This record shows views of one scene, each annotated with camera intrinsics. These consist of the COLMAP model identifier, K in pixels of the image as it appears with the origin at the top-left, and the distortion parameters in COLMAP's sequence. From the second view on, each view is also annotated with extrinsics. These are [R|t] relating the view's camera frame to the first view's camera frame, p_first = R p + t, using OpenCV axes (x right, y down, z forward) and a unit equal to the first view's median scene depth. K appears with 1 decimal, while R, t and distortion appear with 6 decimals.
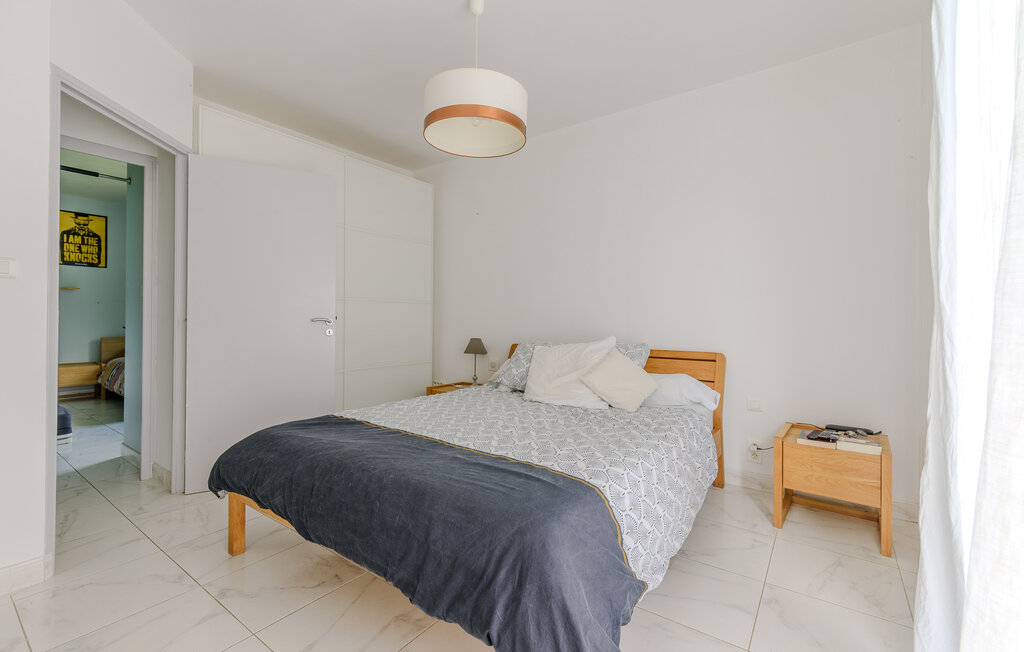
lens RADIAL K [[439.8, 0, 511.1], [0, 439.8, 320.2], [0, 0, 1]] dist [-0.002803, 0.000001]
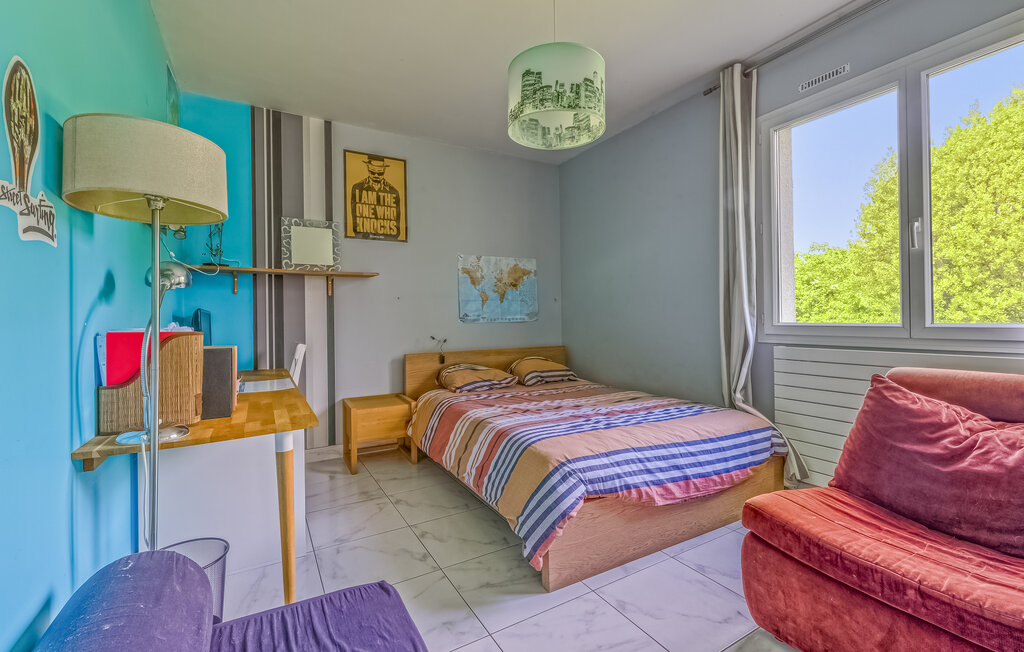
lens RADIAL K [[439.8, 0, 511.3], [0, 439.8, 323.8], [0, 0, 1]] dist [-0.002803, 0.000001]
pose [[0.911335, -0.016960, -0.411315, -0.549617], [0.018638, 0.999826, 0.000069, -0.000321], [0.411242, -0.007729, 0.911493, 0.506208]]
